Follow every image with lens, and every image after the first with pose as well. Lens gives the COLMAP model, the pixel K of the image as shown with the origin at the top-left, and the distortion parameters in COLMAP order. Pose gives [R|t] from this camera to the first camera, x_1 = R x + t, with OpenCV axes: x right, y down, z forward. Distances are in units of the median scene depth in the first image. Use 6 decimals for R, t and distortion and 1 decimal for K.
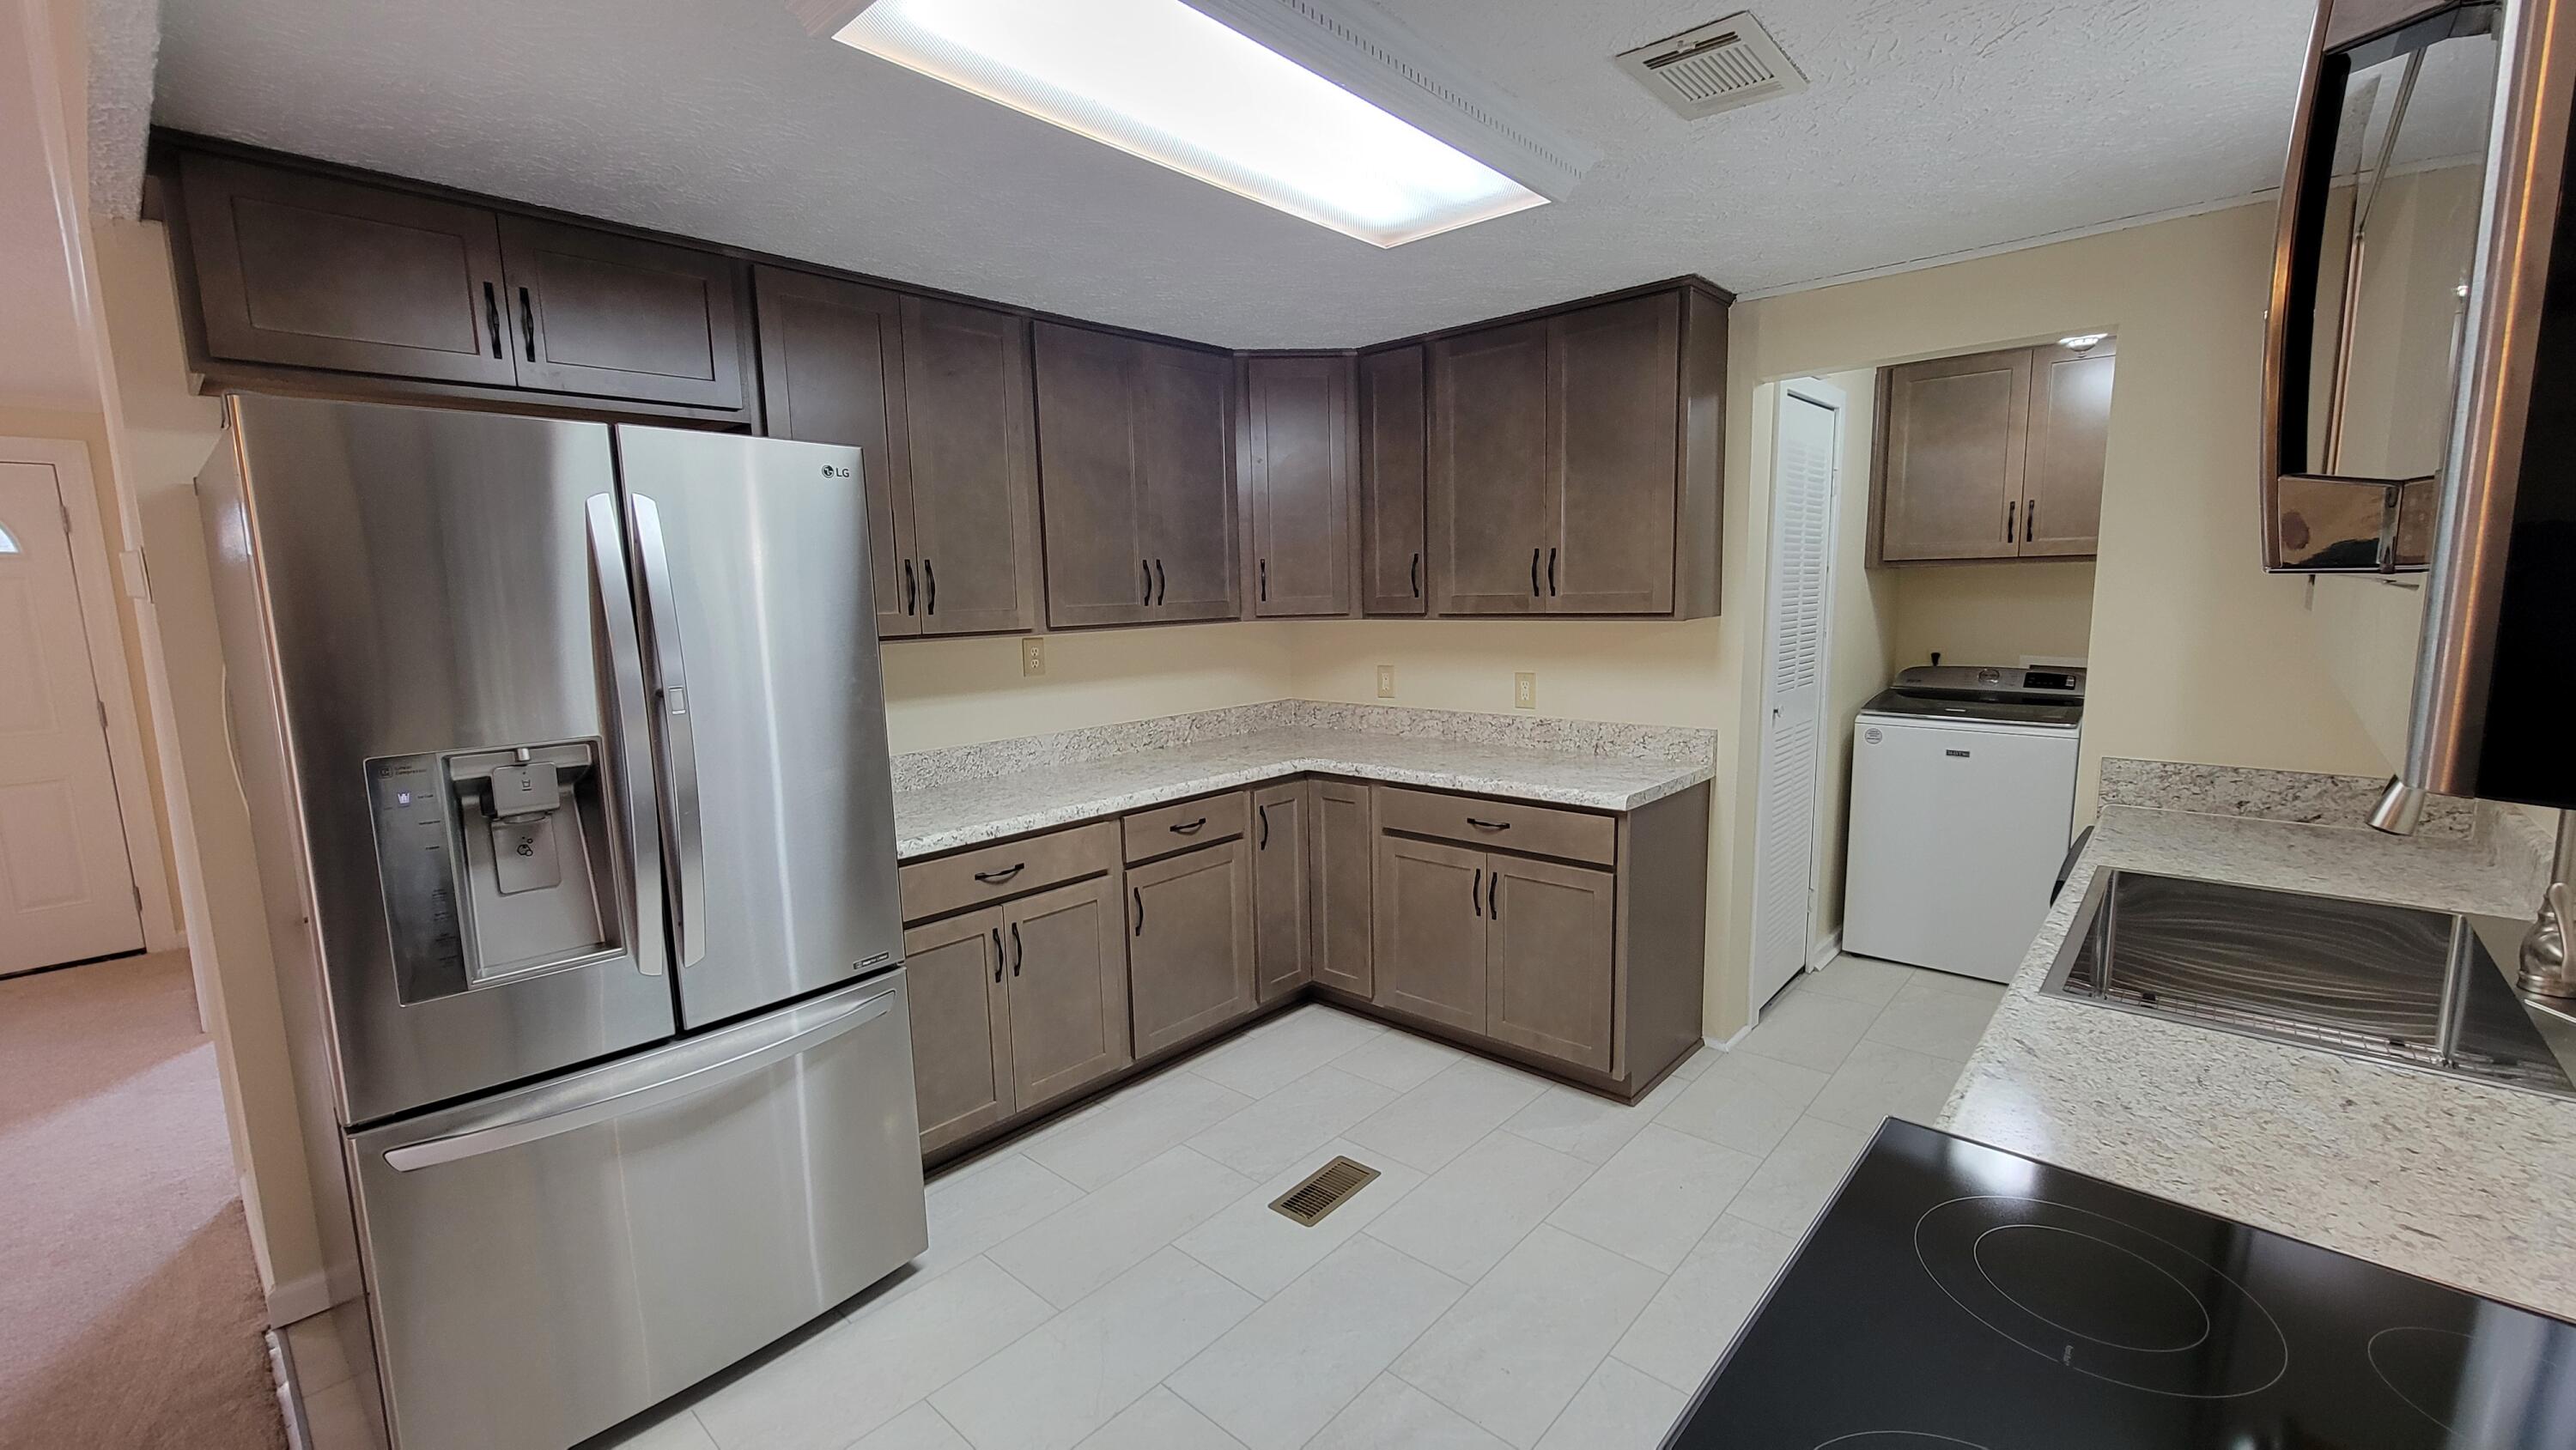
lens RADIAL K [[1043.2, 0, 1287.6], [0, 1043.2, 733.0], [0, 0, 1]] dist [-0.004819, 0.000909]
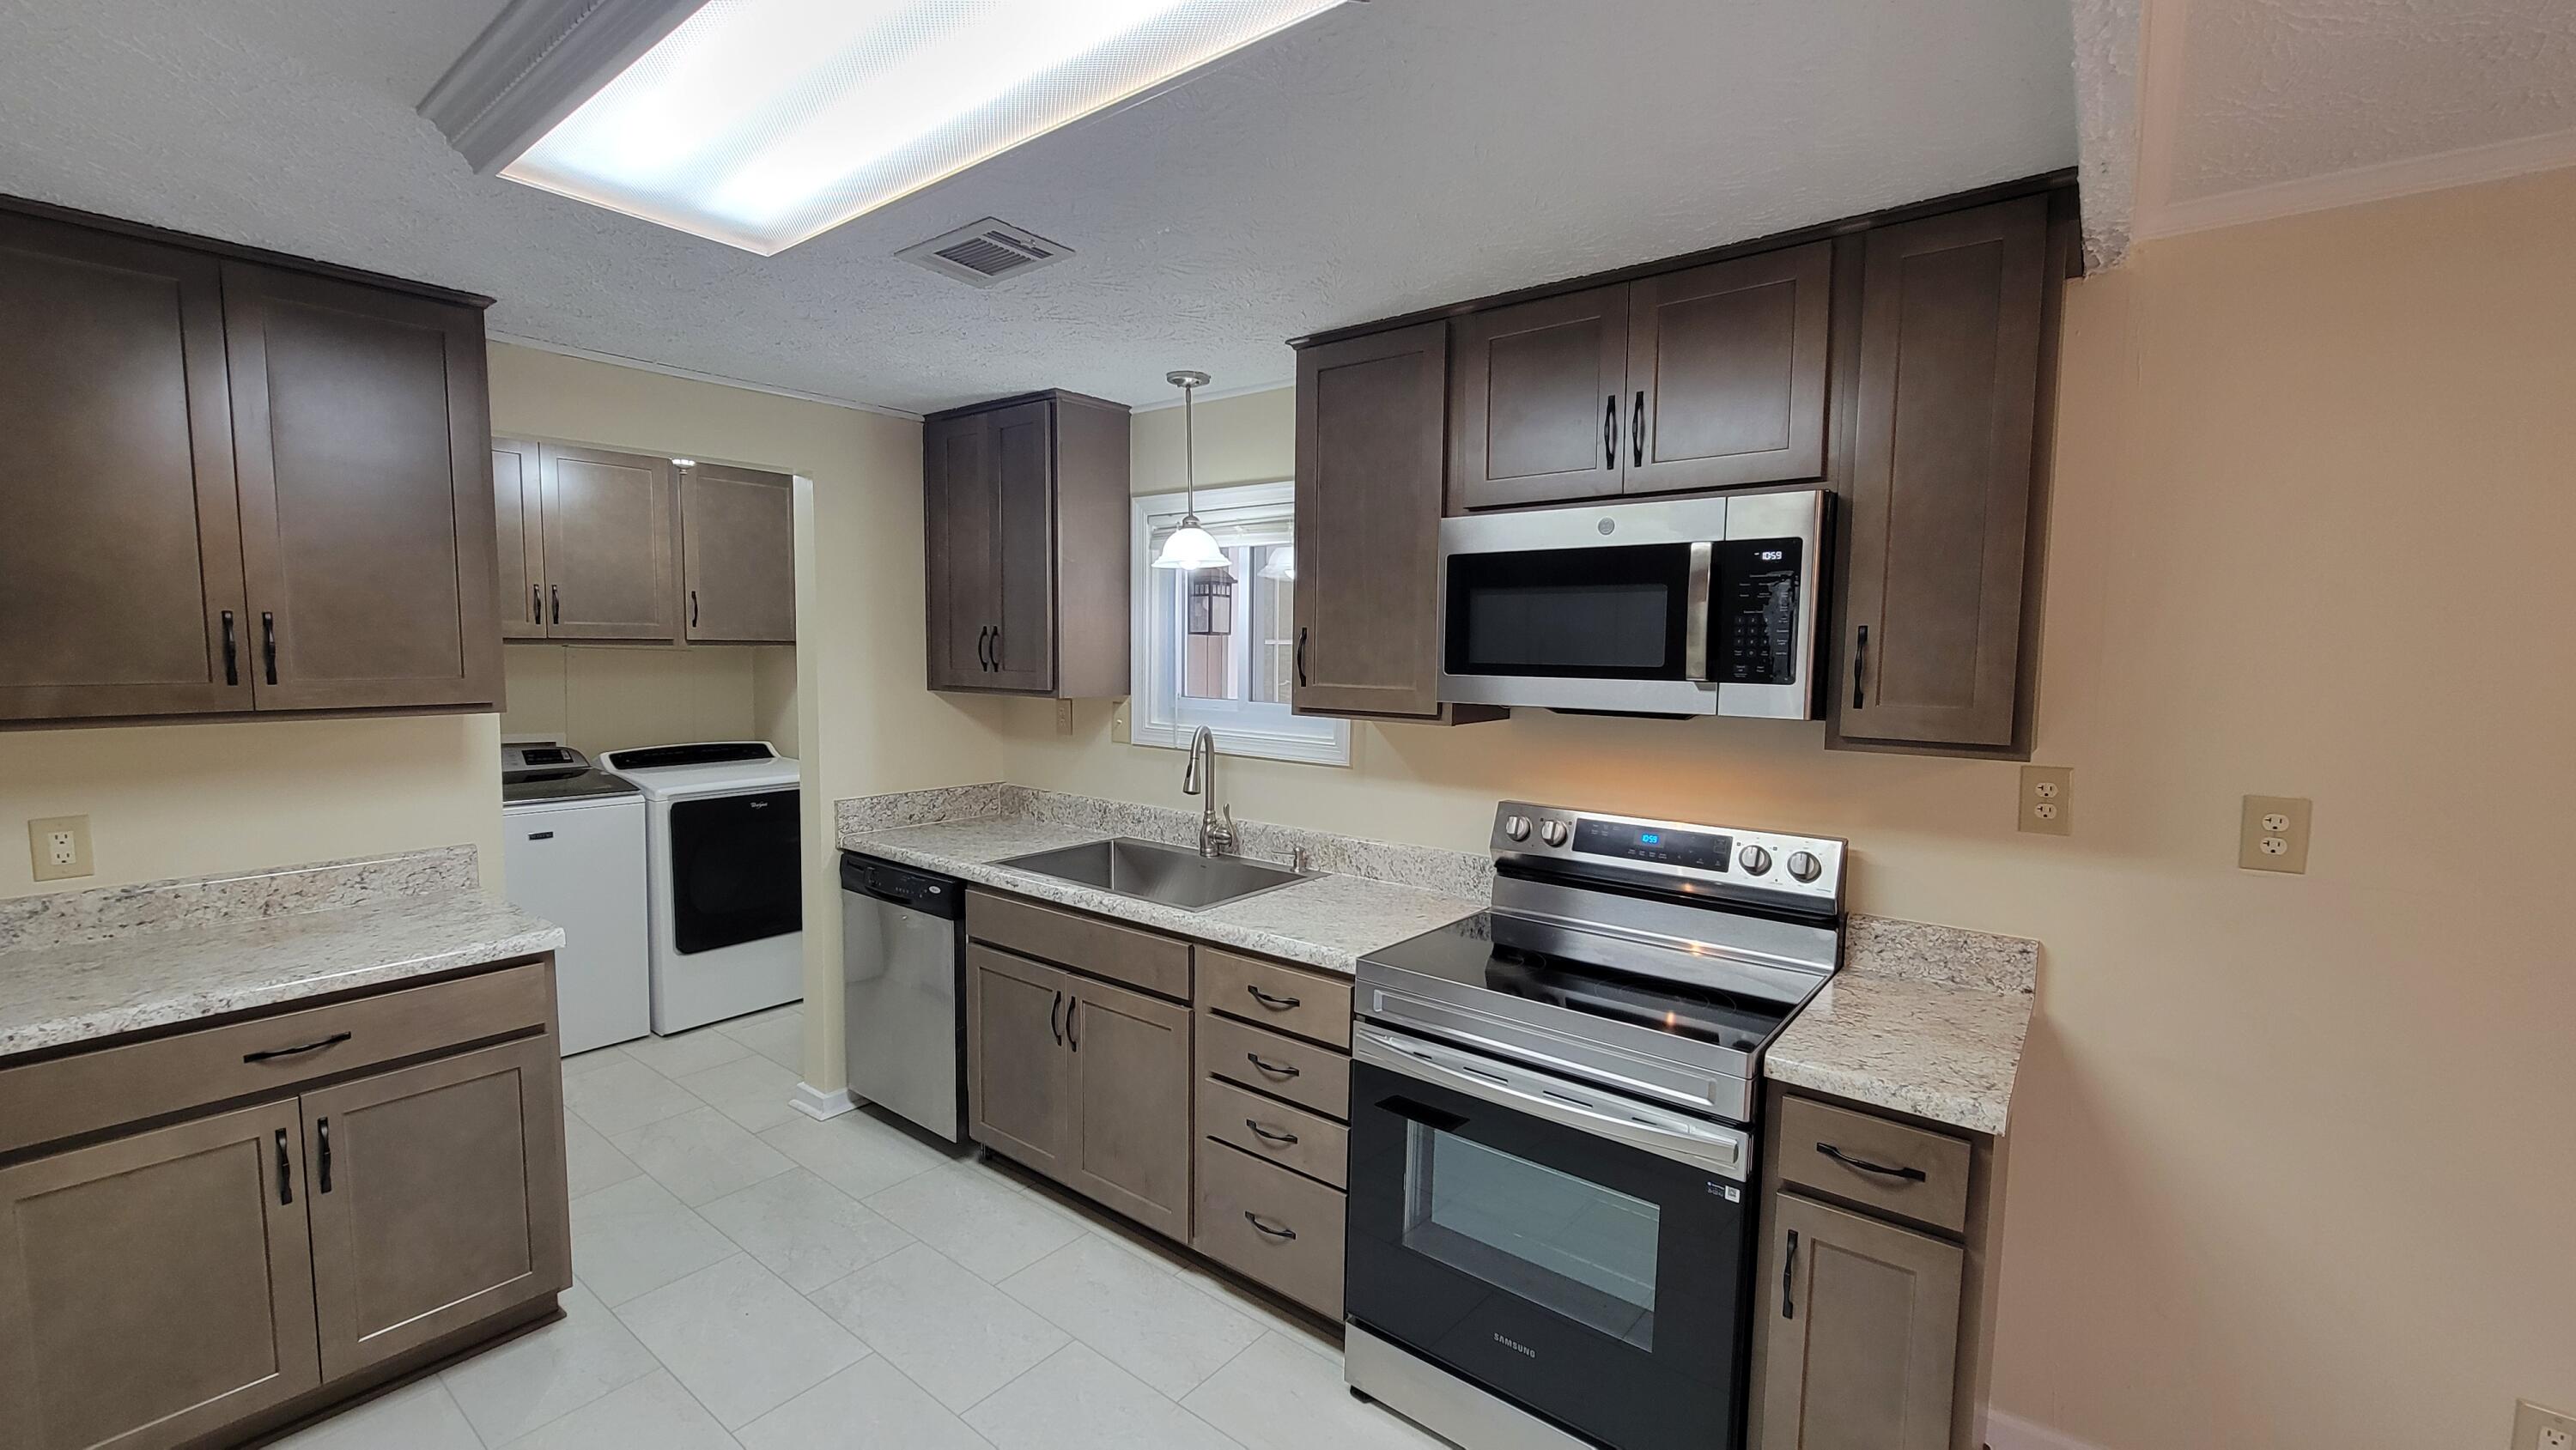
lens RADIAL K [[1043.2, 0, 1287.6], [0, 1043.2, 733.0], [0, 0, 1]] dist [-0.004819, 0.000909]
pose [[-0.051418, -0.062979, 0.996689, -0.427848], [0.134569, 0.988471, 0.069402, -0.059905], [-0.989569, 0.137692, -0.042350, 0.400362]]
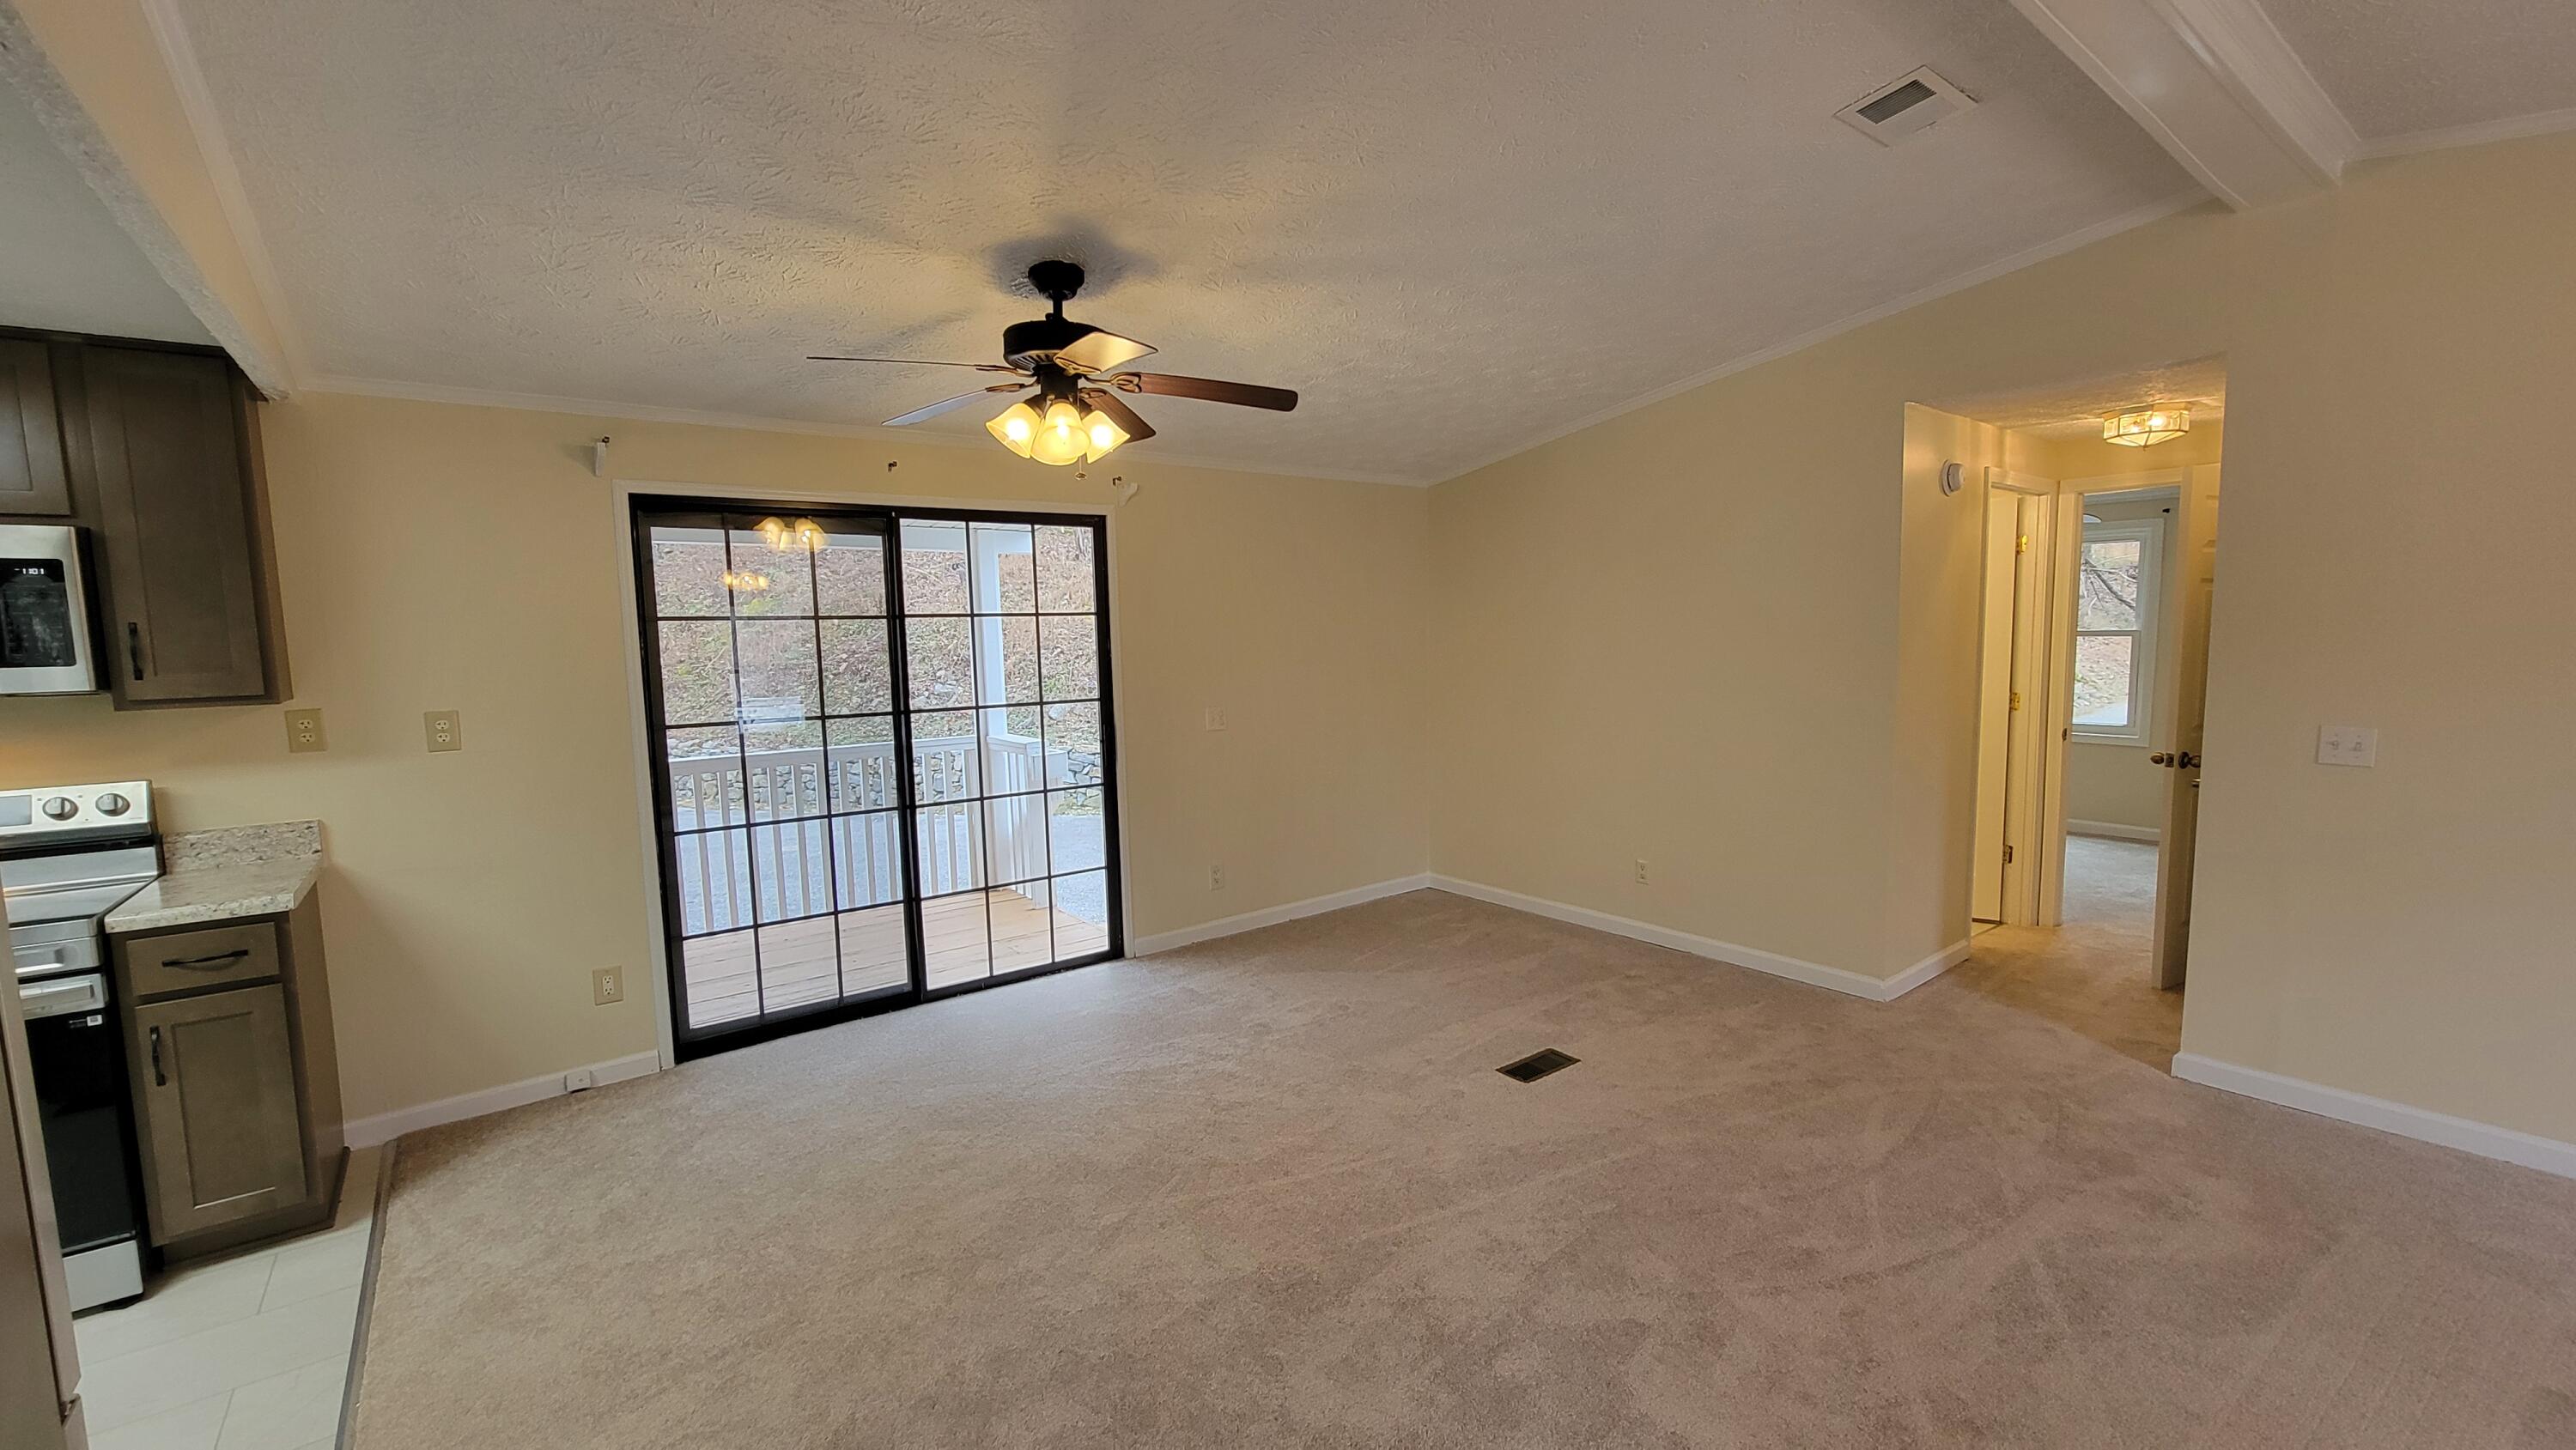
lens RADIAL K [[1043.2, 0, 1287.6], [0, 1043.2, 733.0], [0, 0, 1]] dist [-0.004819, 0.000909]
pose [[-0.981637, 0.019683, 0.189740, -0.837058], [0.065720, 0.968664, 0.239521, -0.082877], [-0.179080, 0.247593, -0.952170, 0.645183]]
